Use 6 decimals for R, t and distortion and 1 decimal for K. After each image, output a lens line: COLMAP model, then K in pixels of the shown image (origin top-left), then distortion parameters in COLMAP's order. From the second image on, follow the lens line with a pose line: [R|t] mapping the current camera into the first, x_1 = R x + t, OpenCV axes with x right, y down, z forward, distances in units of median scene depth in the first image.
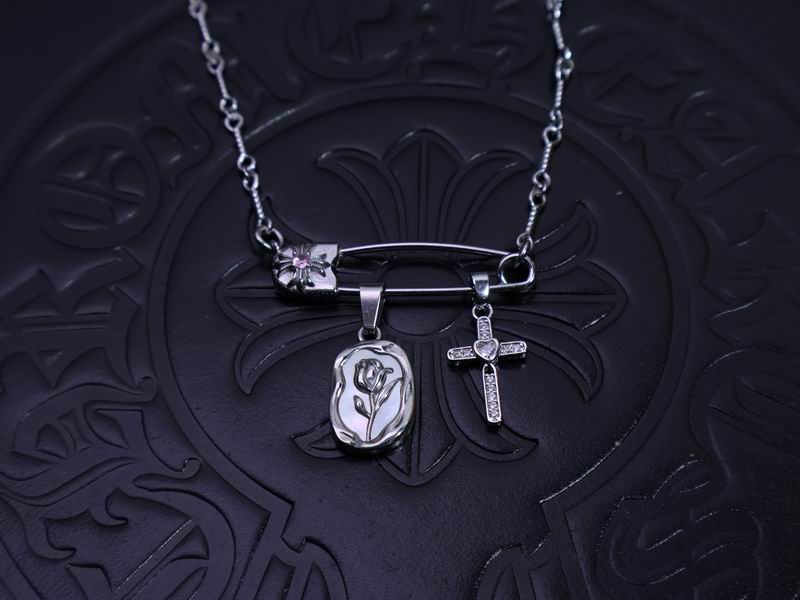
lens RADIAL K [[1297.4, 0, 400.0], [0, 1297.4, 300.0], [0, 0, 1]] dist [0.016623, -0.035536]
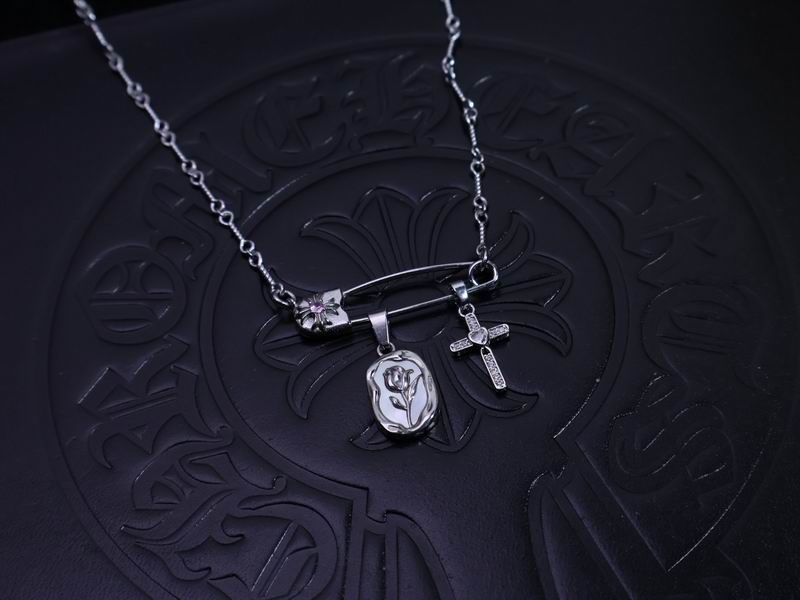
lens RADIAL K [[1297.4, 0, 400.0], [0, 1297.4, 300.0], [0, 0, 1]] dist [0.016623, -0.035536]
pose [[0.963593, -0.244476, 0.108258, -0.131973], [0.252019, 0.965711, -0.062357, 0.060782], [-0.089301, 0.087370, 0.992165, -0.247424]]
